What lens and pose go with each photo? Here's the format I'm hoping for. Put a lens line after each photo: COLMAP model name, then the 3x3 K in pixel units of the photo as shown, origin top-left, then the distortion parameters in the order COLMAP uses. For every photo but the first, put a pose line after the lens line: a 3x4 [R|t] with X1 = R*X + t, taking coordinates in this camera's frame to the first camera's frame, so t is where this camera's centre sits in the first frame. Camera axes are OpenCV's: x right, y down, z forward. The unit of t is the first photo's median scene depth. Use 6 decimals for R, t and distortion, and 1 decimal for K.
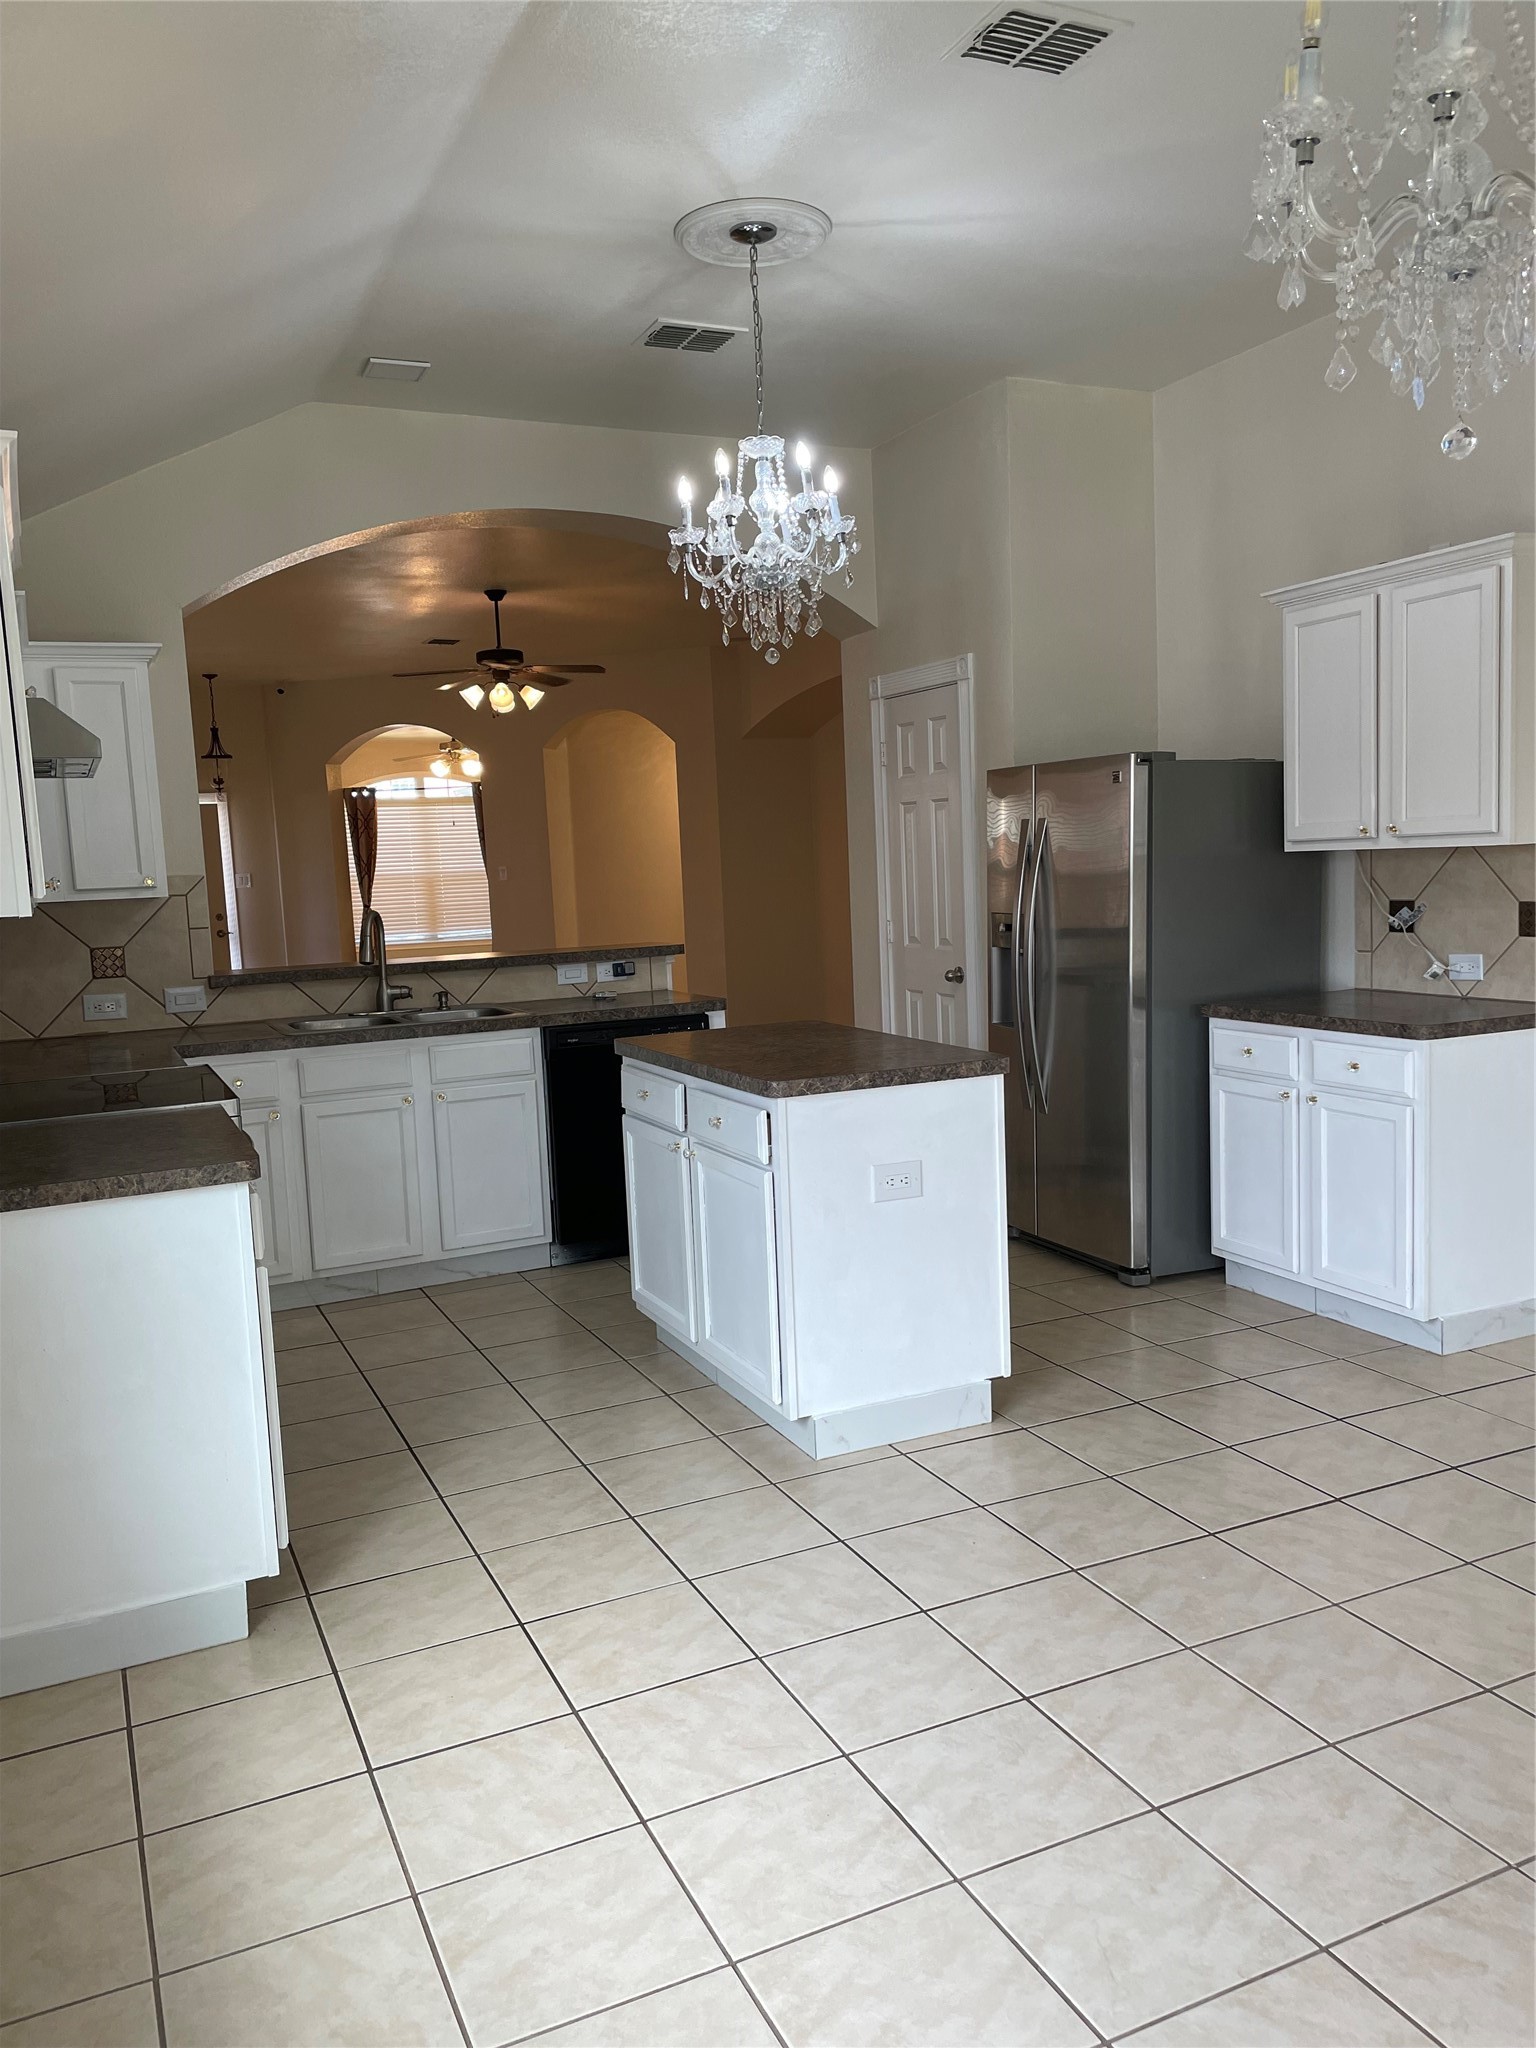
lens RADIAL K [[1547.5, 0, 768.0], [0, 1547.5, 1024.0], [0, 0, 1]] dist [0.058078, -0.004299]
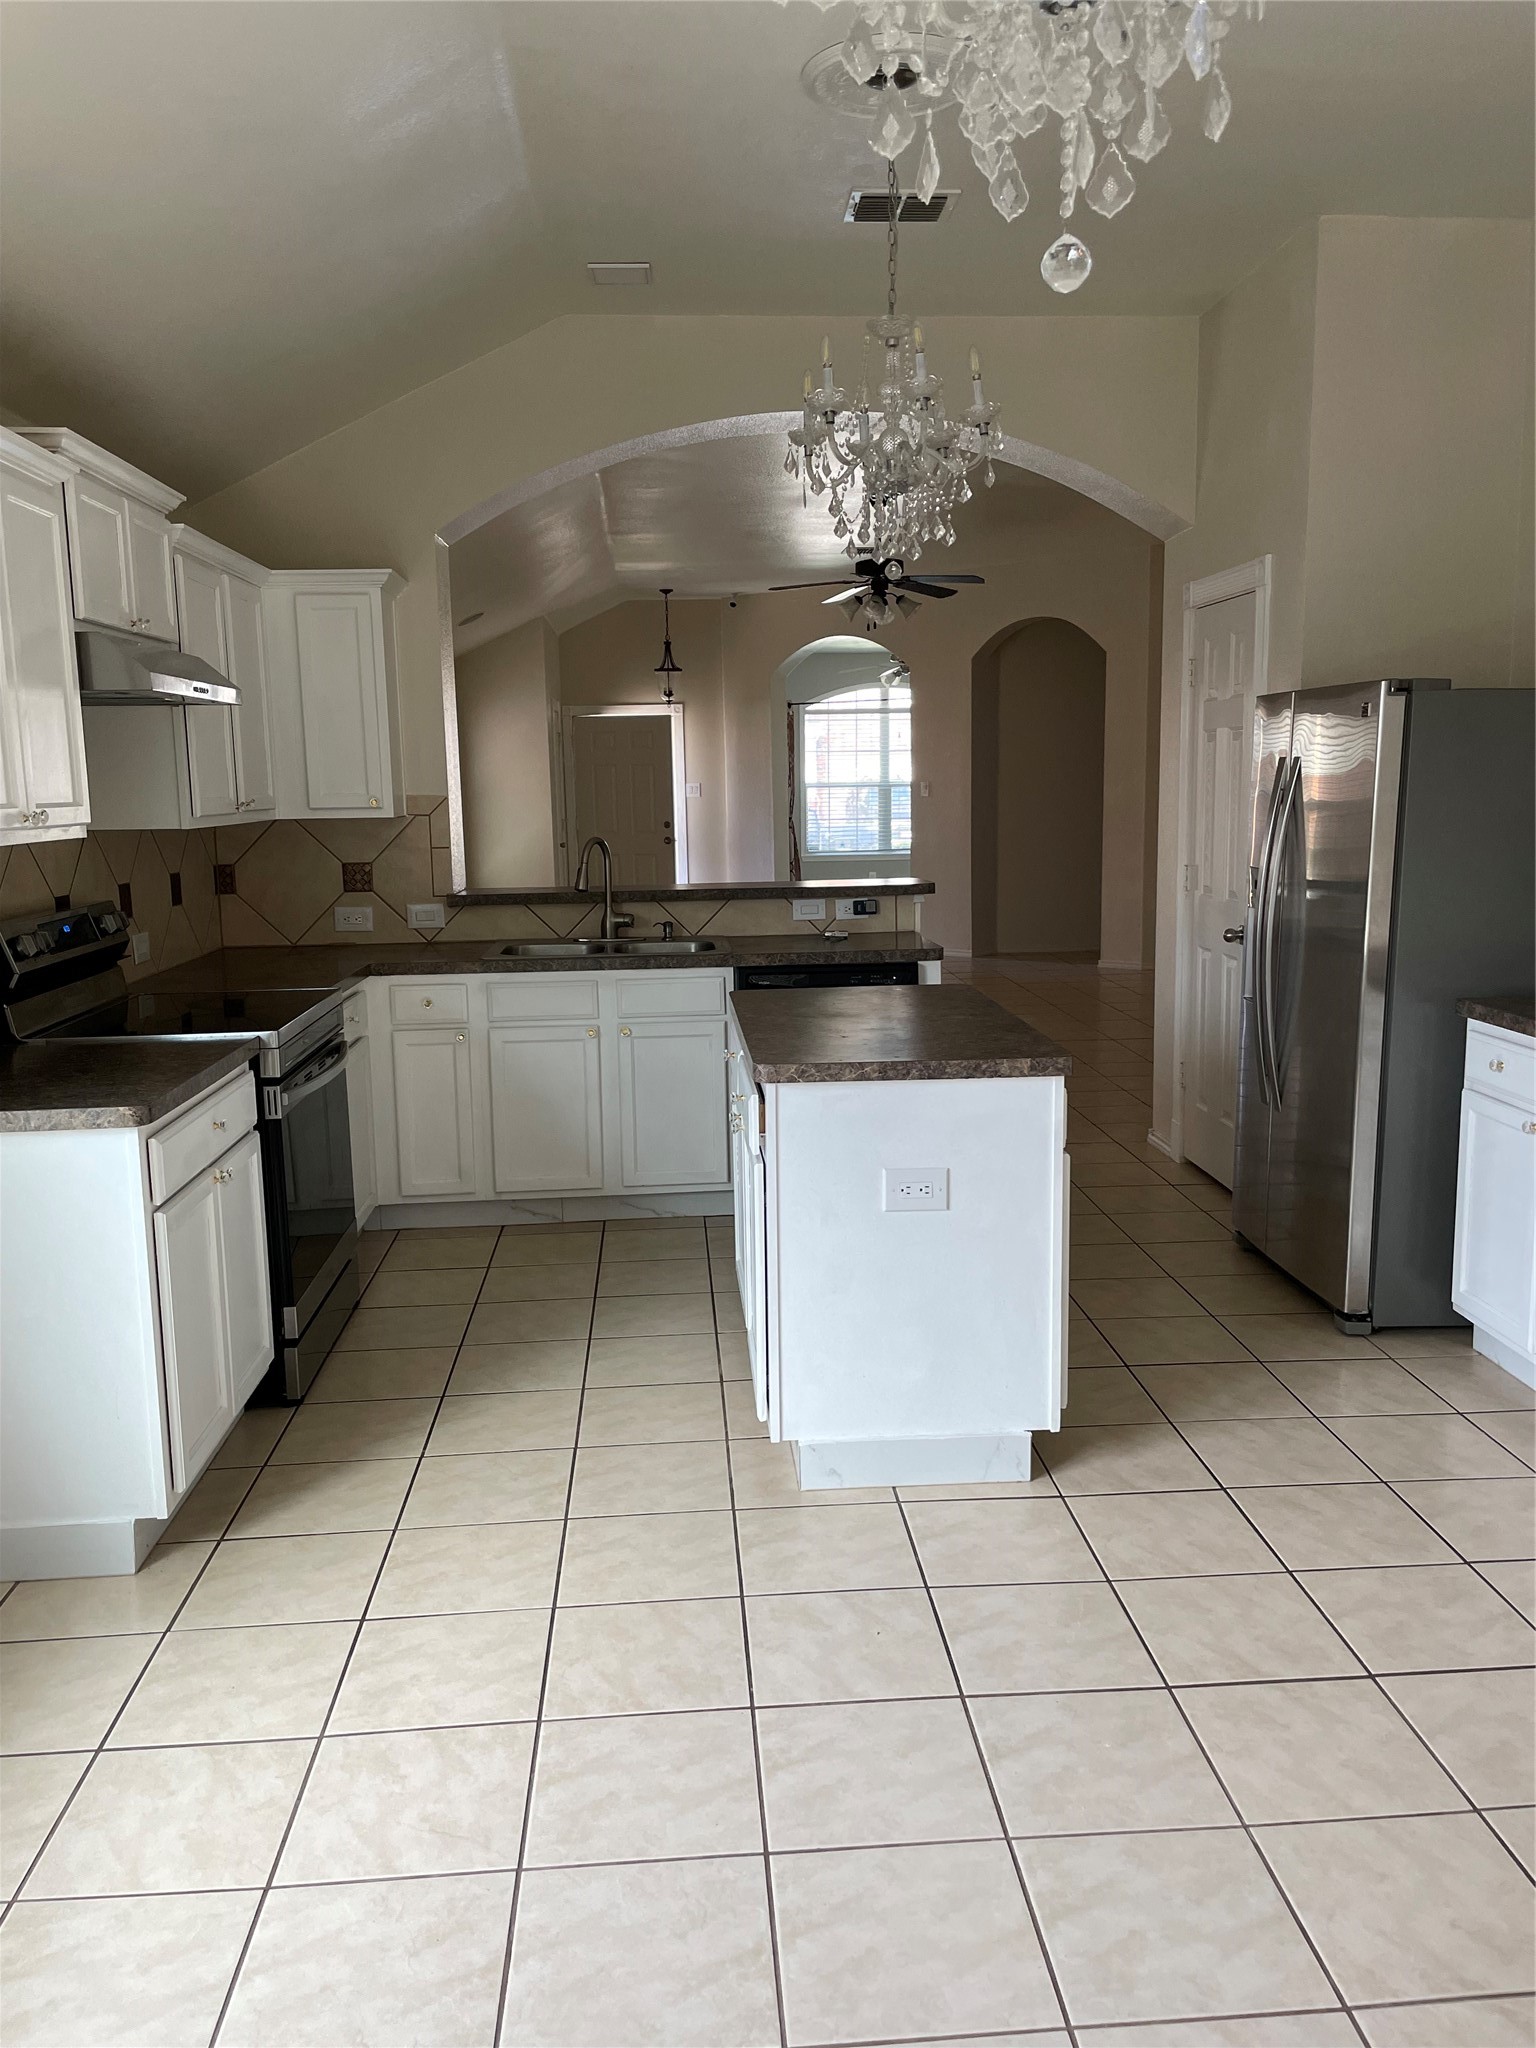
lens RADIAL K [[1542.3, 0, 768.7], [0, 1542.3, 1002.3], [0, 0, 1]] dist [0.069228, -0.069610]
pose [[0.933449, 0.076828, -0.350387, 0.229751], [-0.060171, 0.996490, 0.058197, -0.036210], [0.353628, -0.033241, 0.934795, 0.131789]]
